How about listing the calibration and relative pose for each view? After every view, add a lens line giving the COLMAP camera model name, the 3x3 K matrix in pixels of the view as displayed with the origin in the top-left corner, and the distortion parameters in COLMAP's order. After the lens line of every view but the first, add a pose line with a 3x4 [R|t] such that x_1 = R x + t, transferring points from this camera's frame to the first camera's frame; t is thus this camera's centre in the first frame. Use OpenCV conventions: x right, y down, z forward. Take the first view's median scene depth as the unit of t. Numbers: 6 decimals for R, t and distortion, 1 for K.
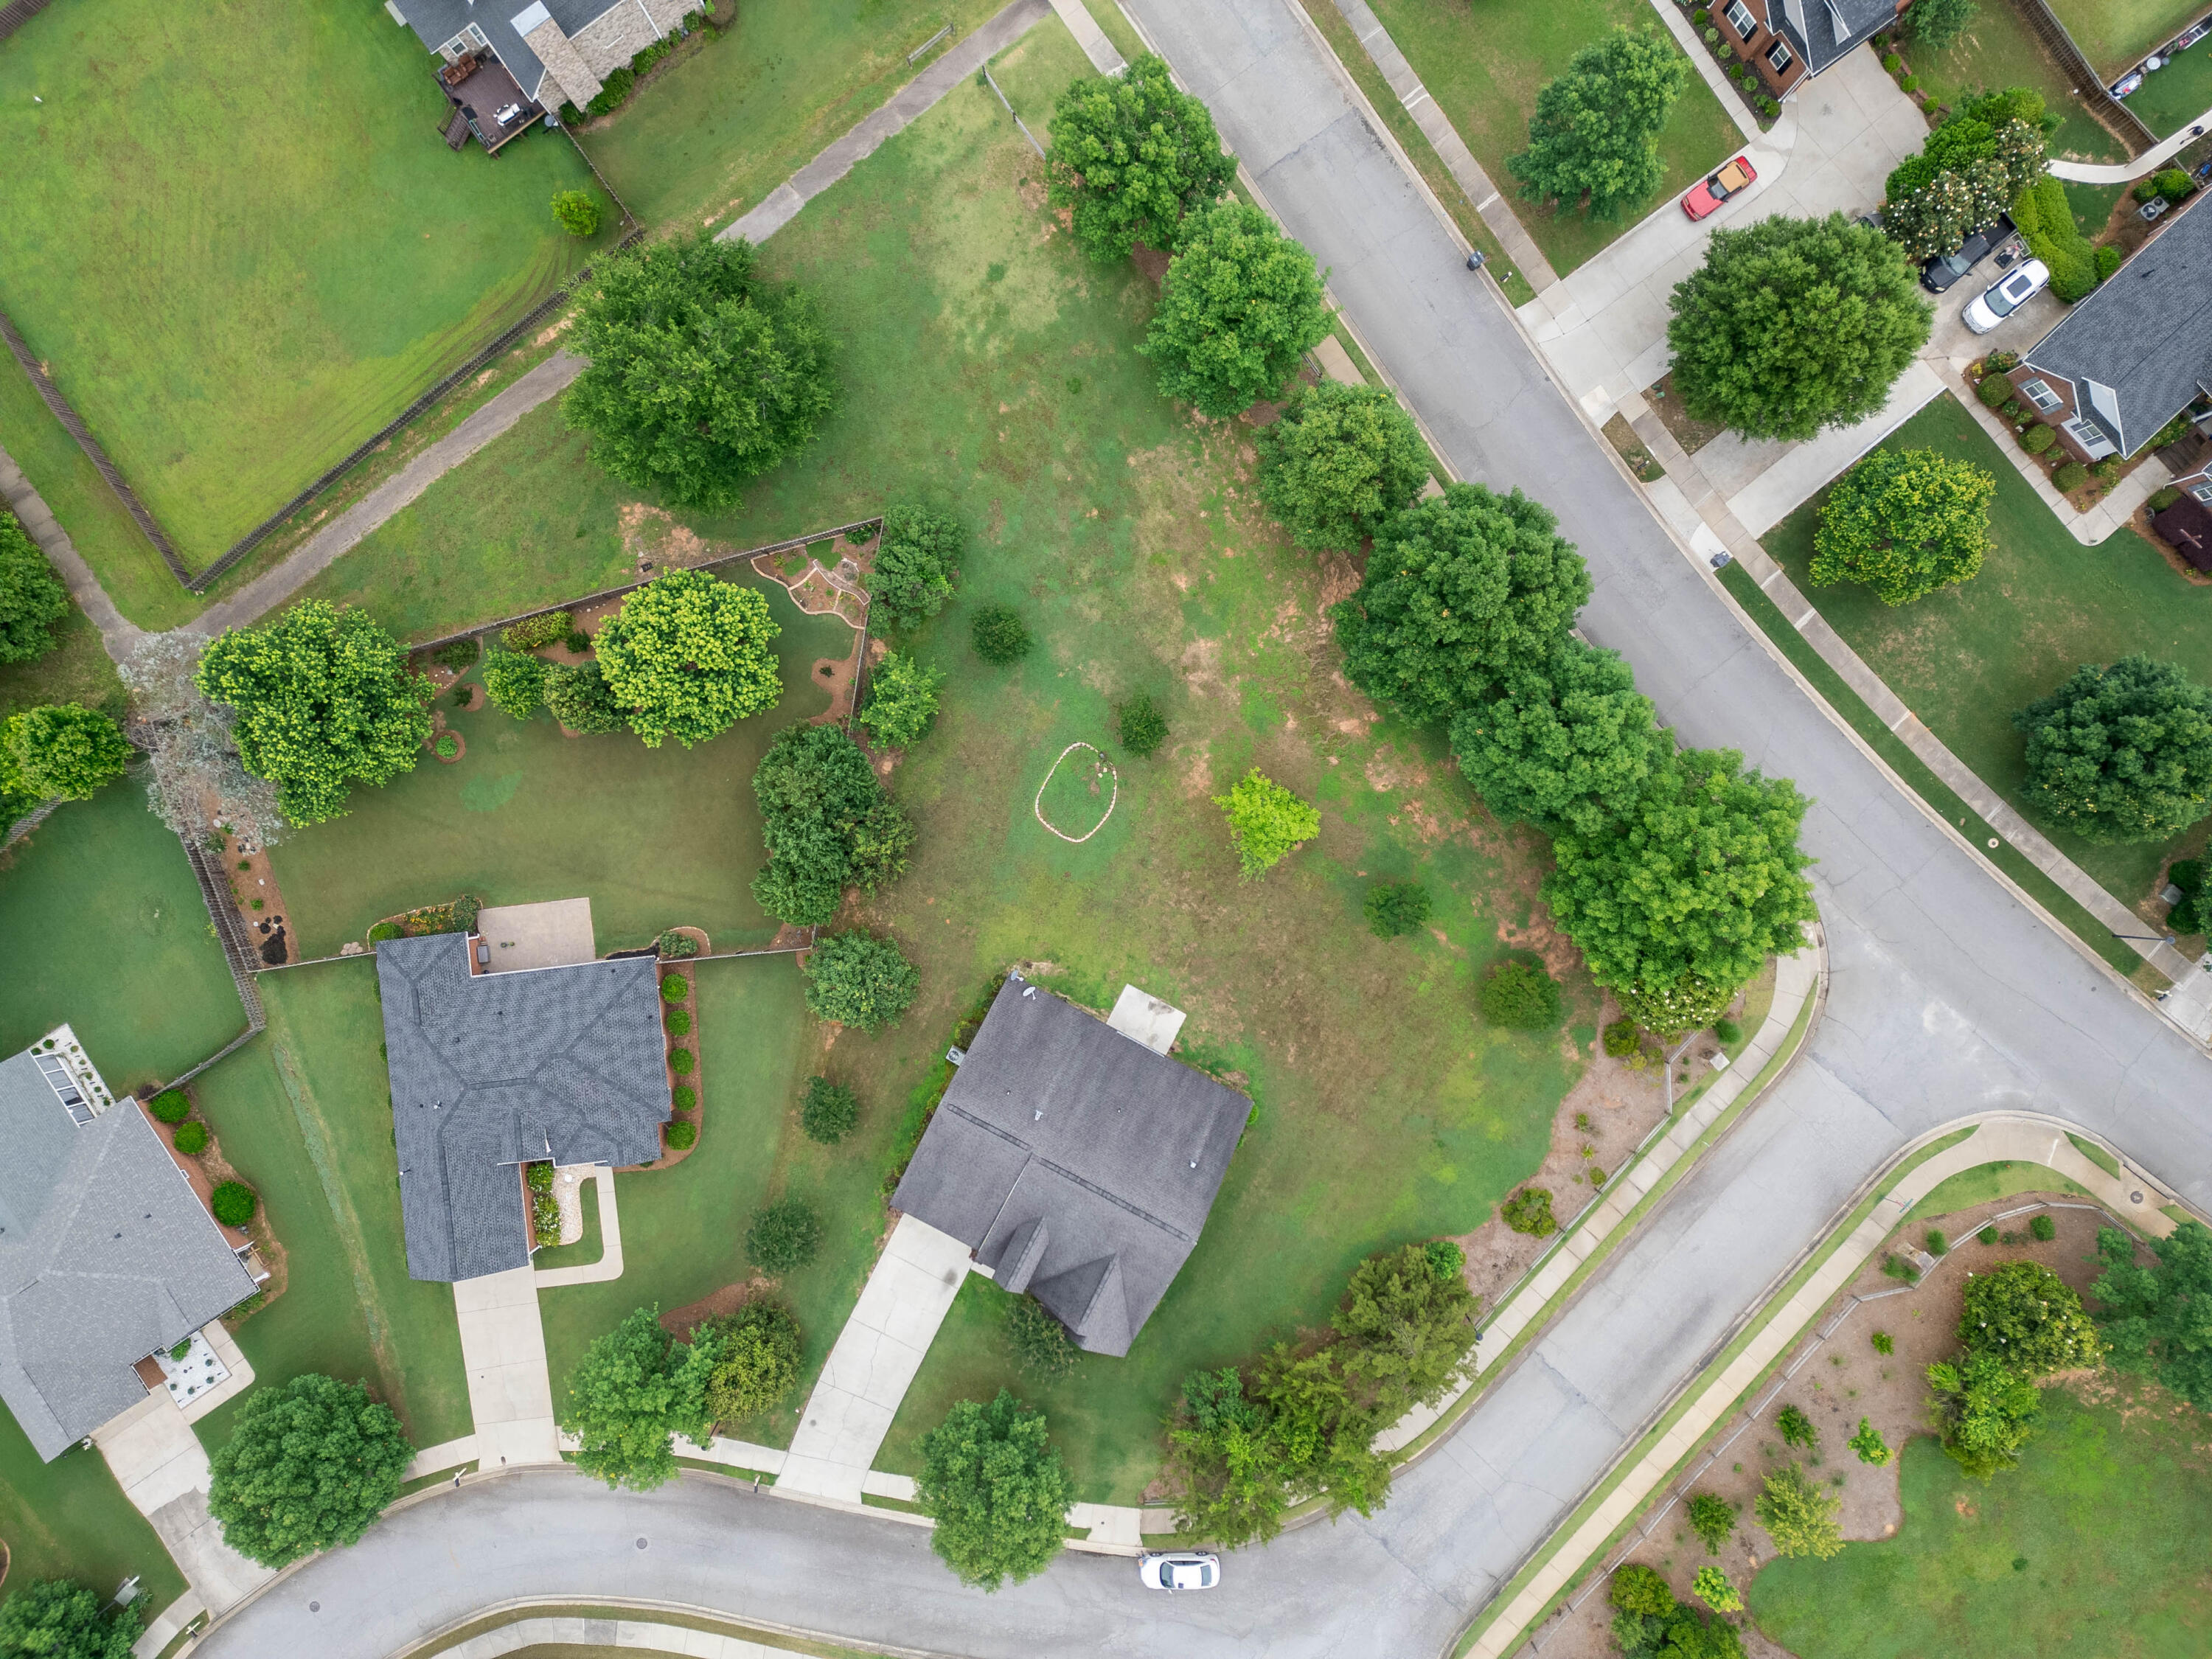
lens RADIAL K [[1534.9, 0, 1109.8], [0, 1534.9, 830.2], [0, 0, 1]] dist [0.078119, -0.077017]
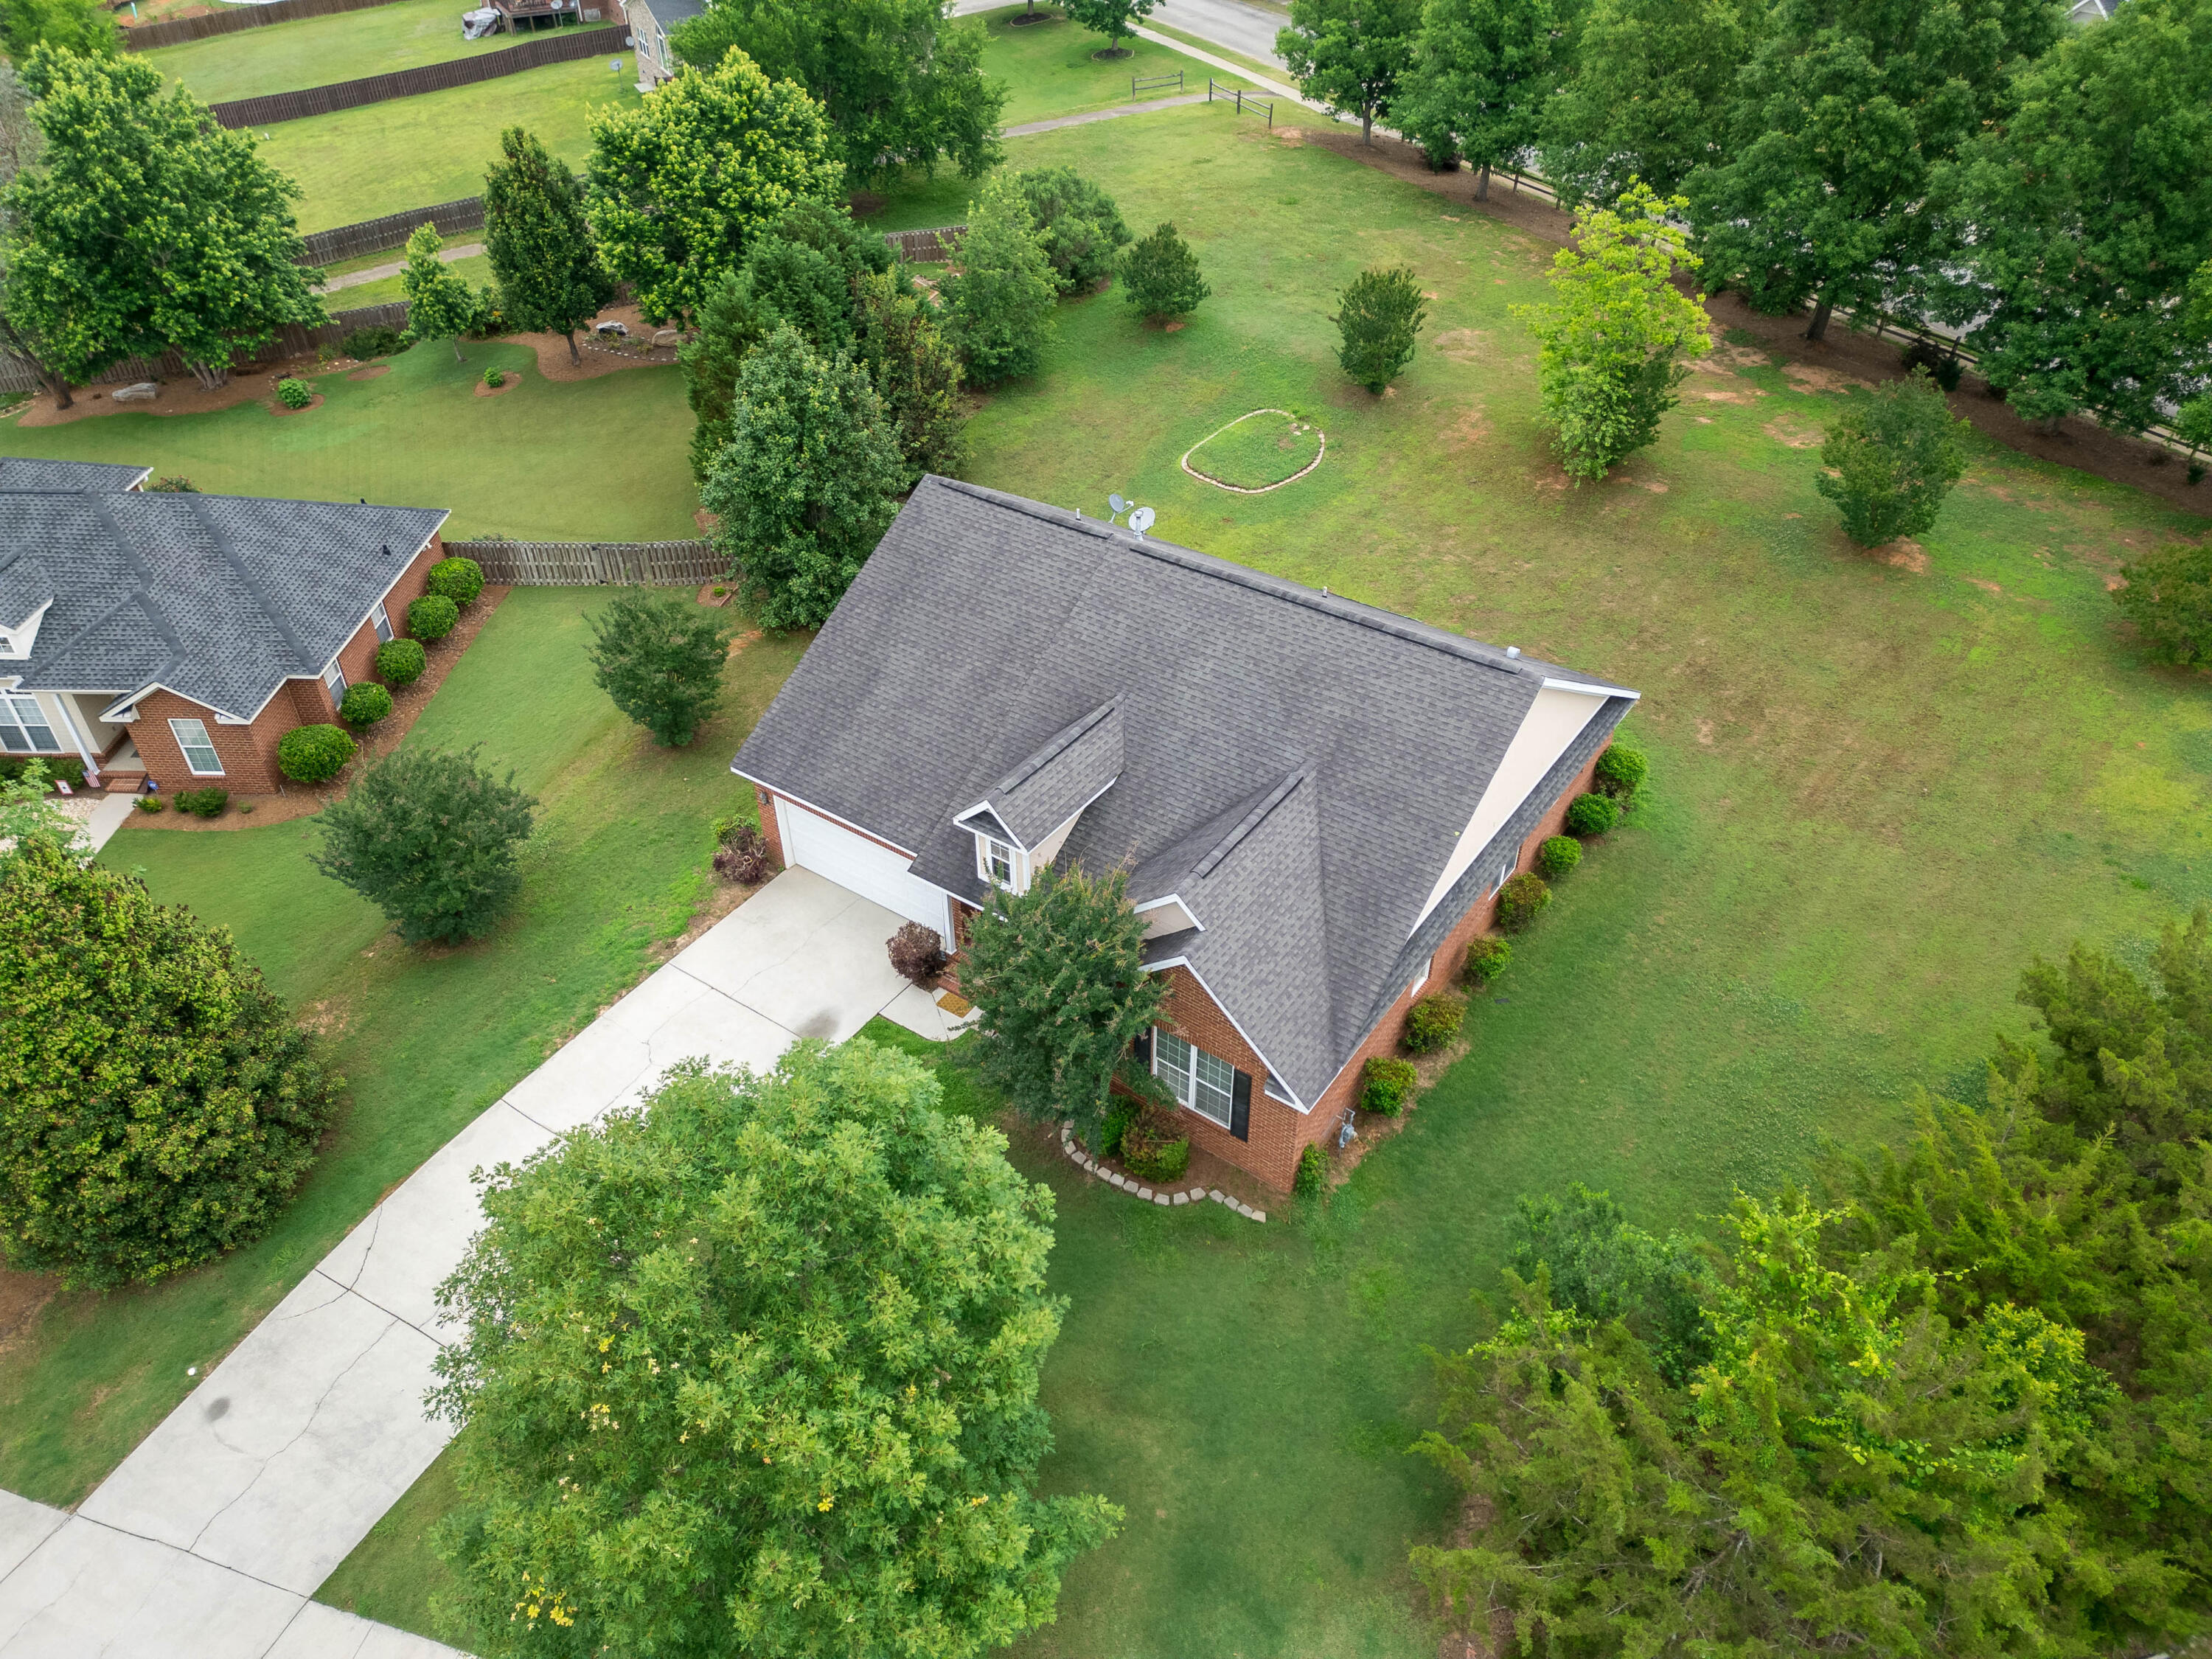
lens RADIAL K [[1534.9, 0, 1109.8], [0, 1534.9, 830.2], [0, 0, 1]] dist [0.078119, -0.077017]
pose [[0.990607, 0.090168, -0.102800, -0.003062], [-0.136578, 0.615766, -0.776002, 0.527942], [-0.006670, 0.782753, 0.622297, 0.737782]]
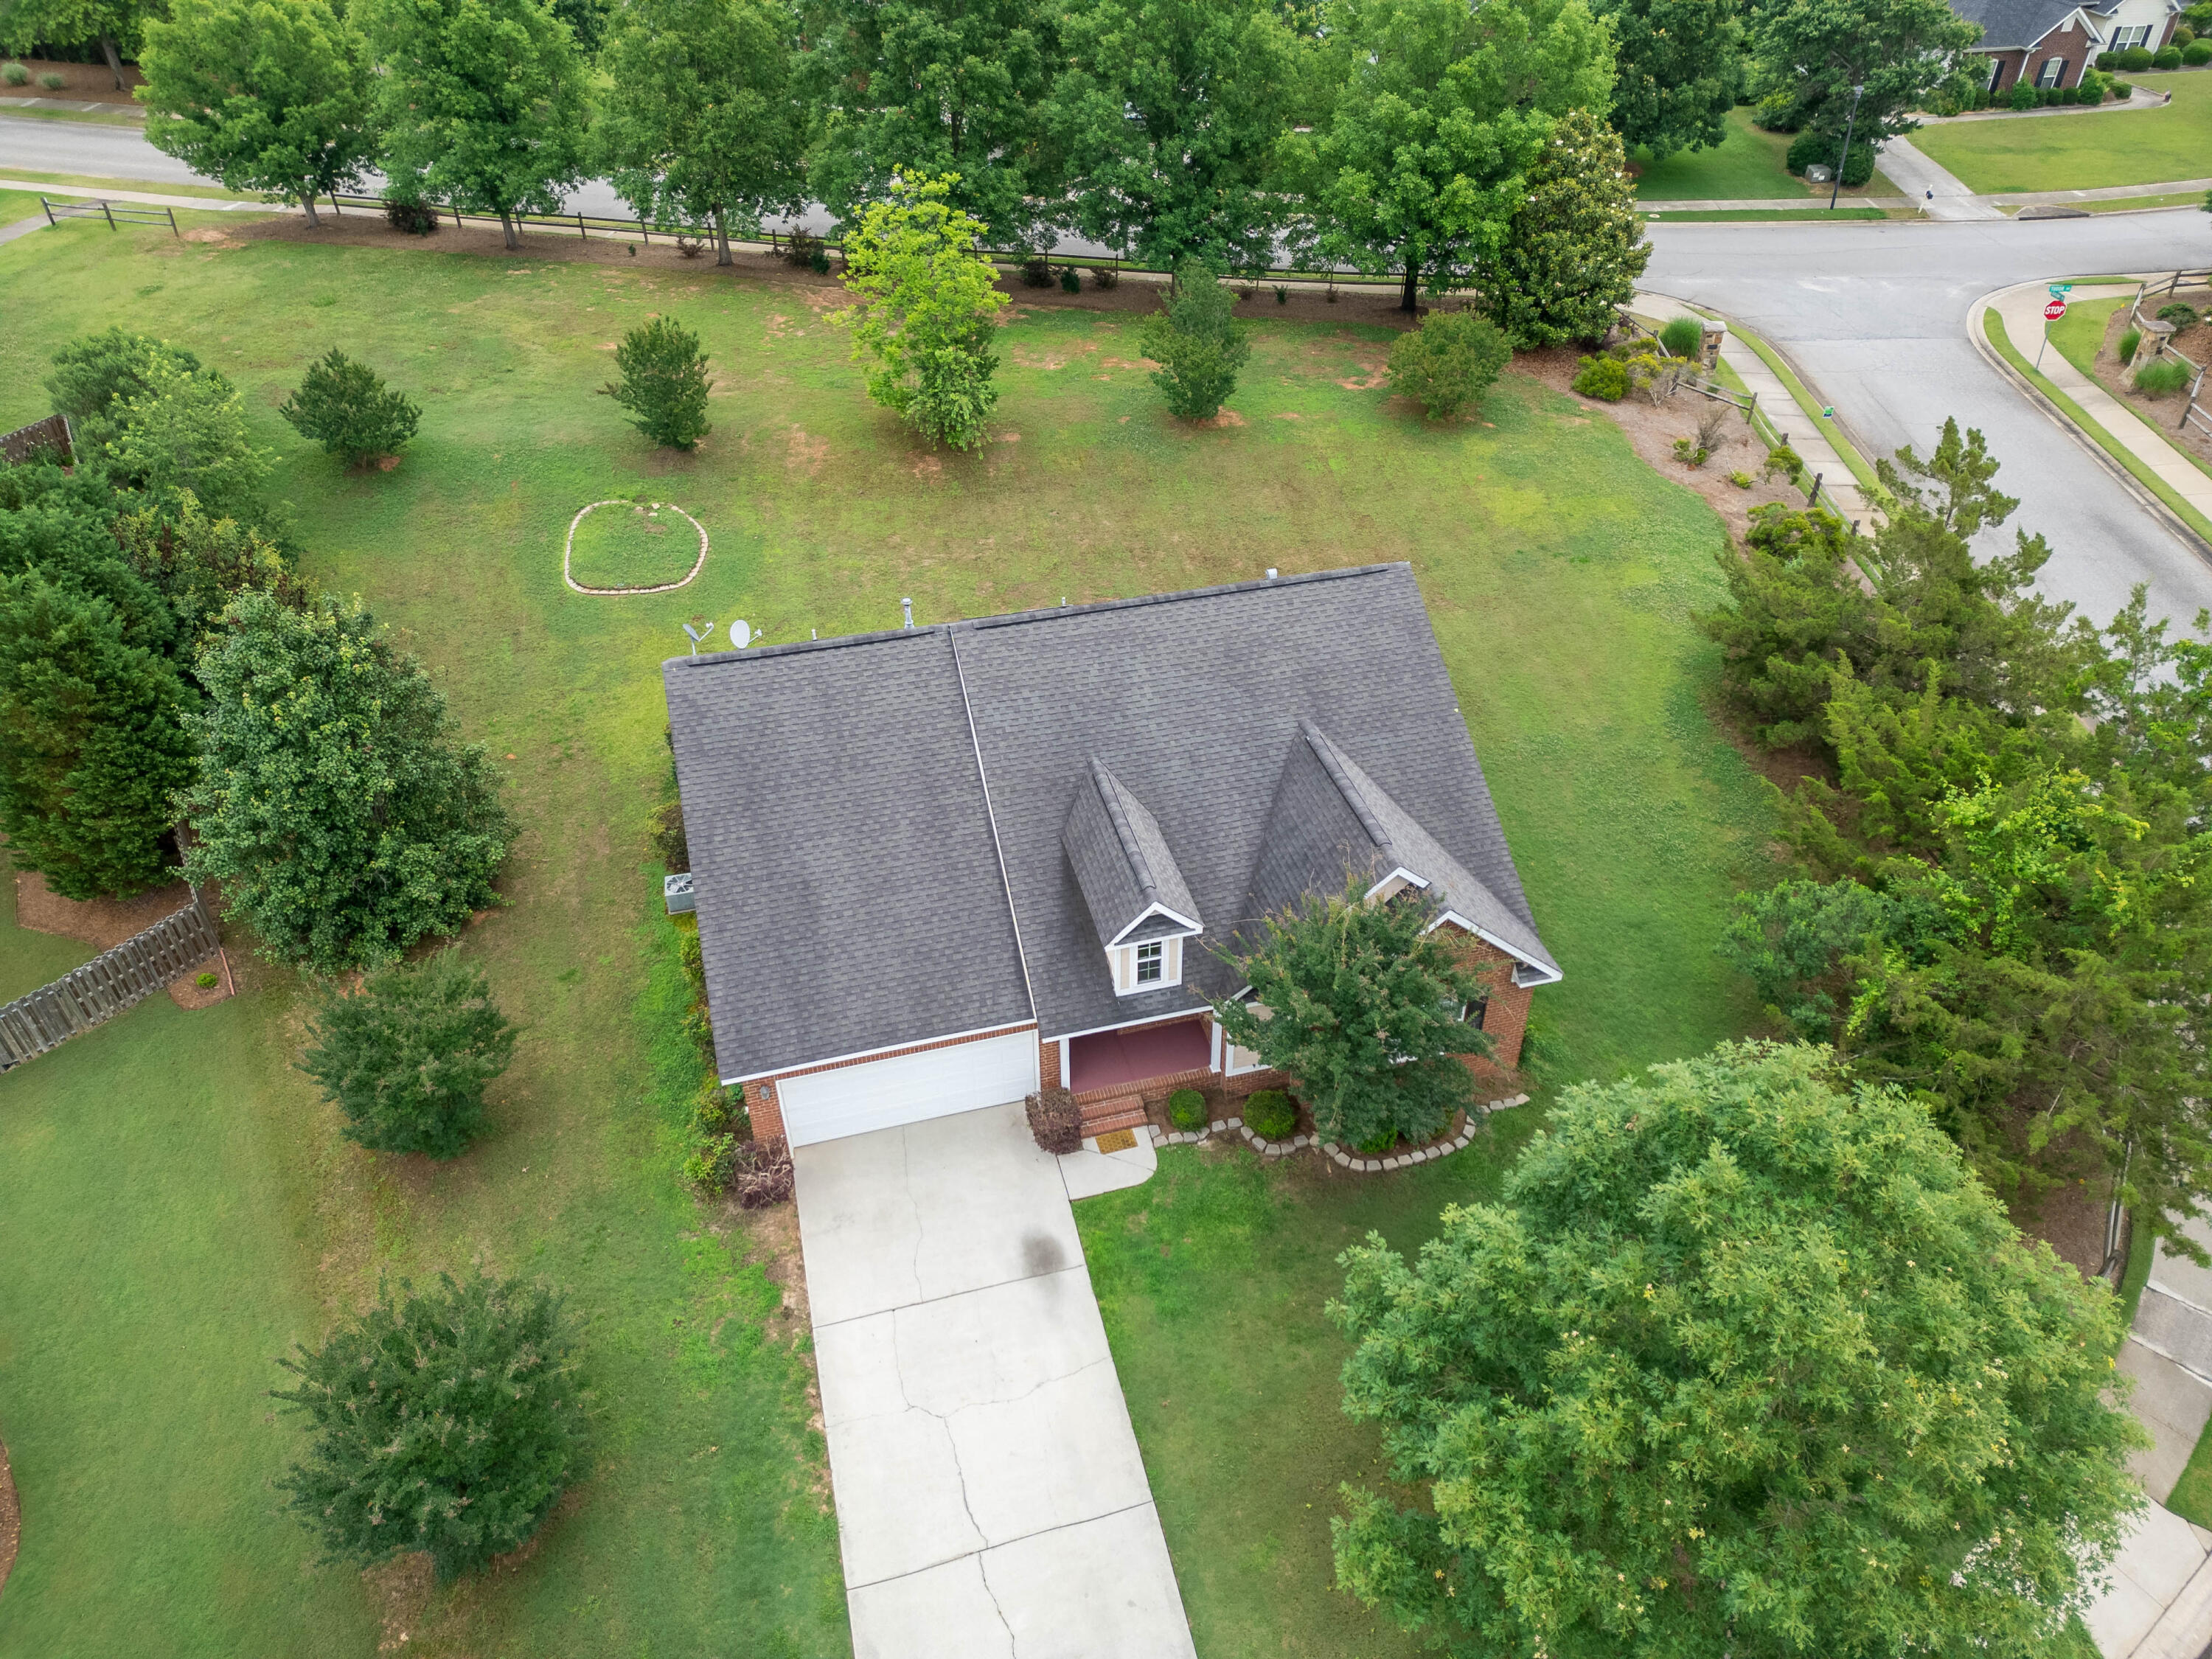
lens RADIAL K [[1547.1, 0, 1106.0], [0, 1547.1, 829.5], [0, 0, 1]] dist [0.066950, -0.073976]
pose [[0.740612, -0.408453, 0.533536, -0.221165], [0.671930, 0.452461, -0.586335, 0.439974], [-0.001914, 0.792745, 0.609550, 0.741820]]
